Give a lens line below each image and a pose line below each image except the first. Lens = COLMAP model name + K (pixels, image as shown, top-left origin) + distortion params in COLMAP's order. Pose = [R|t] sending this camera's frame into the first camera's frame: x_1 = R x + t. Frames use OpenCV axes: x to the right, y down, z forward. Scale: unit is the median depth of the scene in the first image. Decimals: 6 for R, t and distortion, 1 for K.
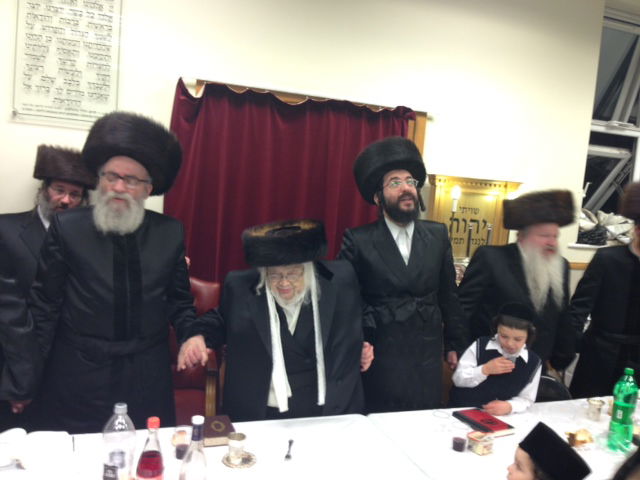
lens RADIAL K [[610.9, 0, 335.7], [0, 610.9, 238.6], [0, 0, 1]] dist [0.128396, -0.247528]
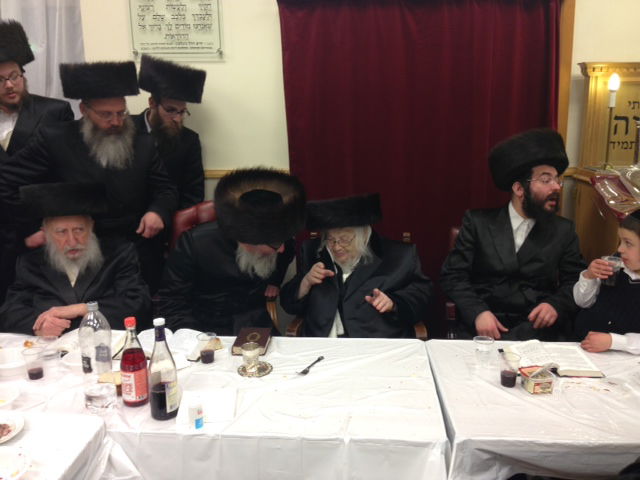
lens RADIAL K [[613.0, 0, 306.5], [0, 613.0, 241.6], [0, 0, 1]] dist [0.115398, -0.239952]
pose [[0.893573, -0.001795, -0.448914, 0.249159], [0.049896, 0.994193, 0.095342, 0.040523], [0.446136, -0.107594, 0.888474, 0.114933]]
